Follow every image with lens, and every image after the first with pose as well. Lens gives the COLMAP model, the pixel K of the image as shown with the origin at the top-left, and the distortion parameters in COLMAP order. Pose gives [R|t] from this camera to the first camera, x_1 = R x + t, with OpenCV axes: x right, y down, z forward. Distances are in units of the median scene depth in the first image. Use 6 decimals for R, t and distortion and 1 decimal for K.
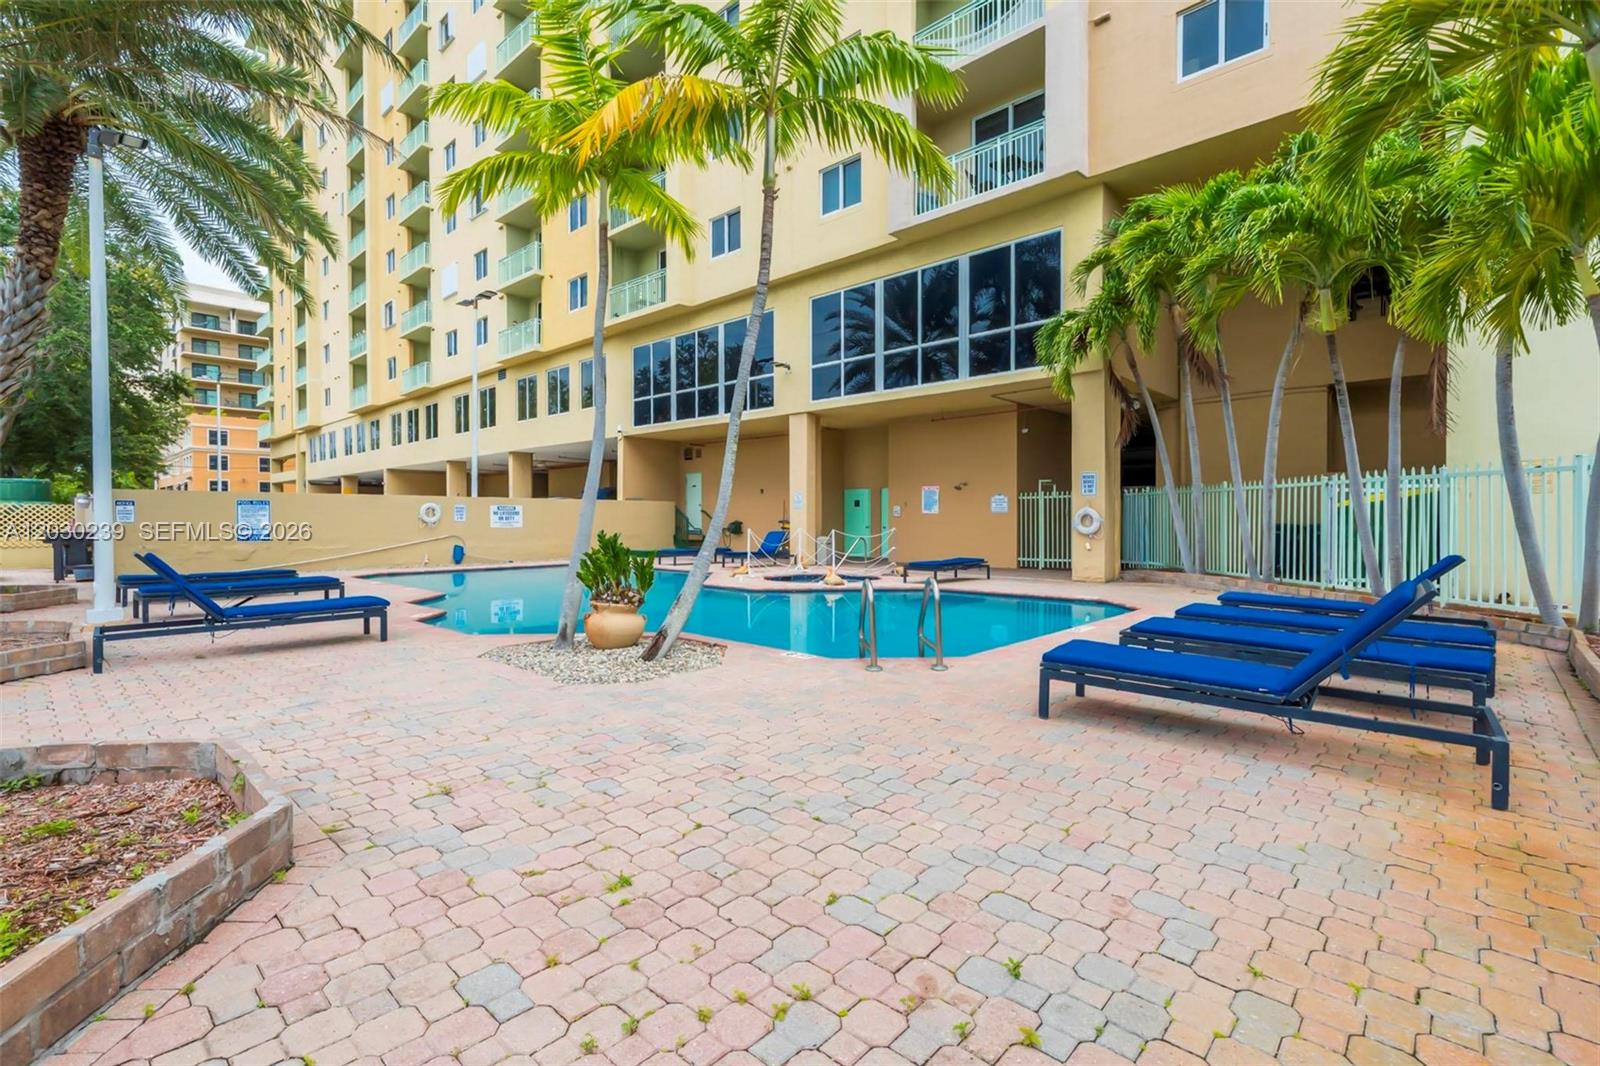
lens RADIAL K [[717.2, 0, 779.4], [0, 717.2, 519.6], [0, 0, 1]] dist [0.023654, 0.000230]
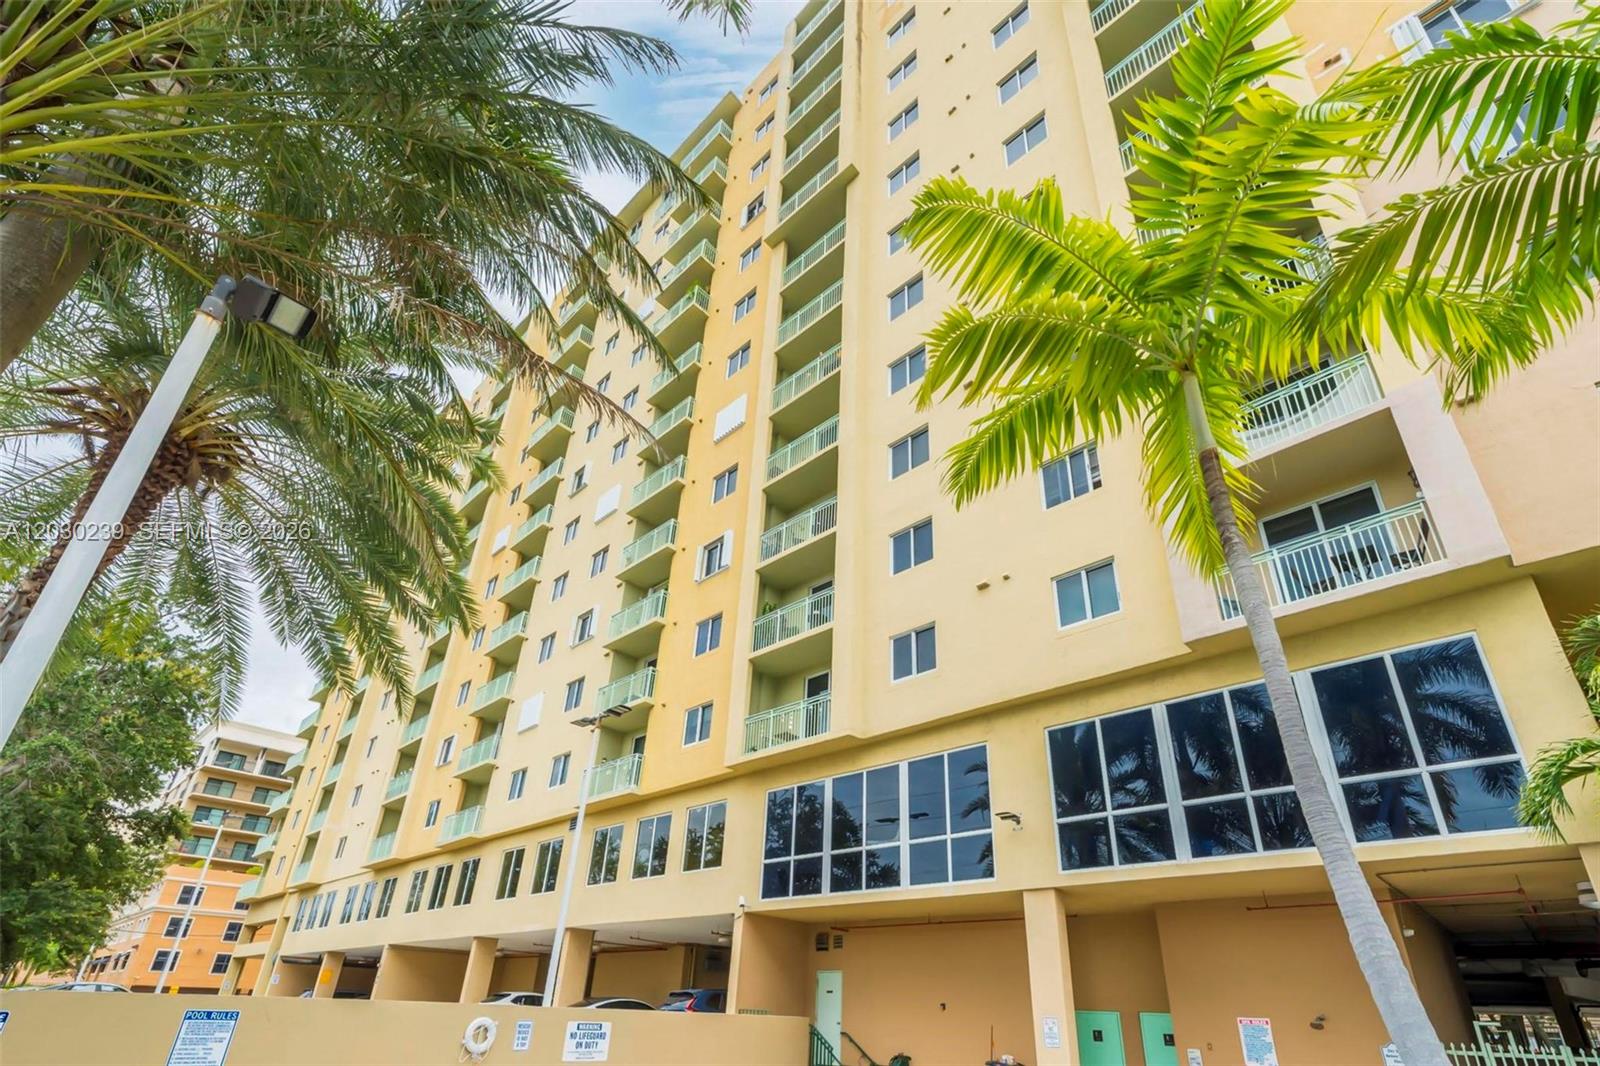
lens RADIAL K [[717.2, 0, 753.6], [0, 717.2, 649.2], [0, 0, 1]] dist [0.023654, 0.000230]
pose [[0.999025, 0.030480, -0.031922, -0.173426], [-0.041587, 0.892333, -0.449457, -0.025076], [0.014785, 0.450346, 0.892731, 0.215749]]
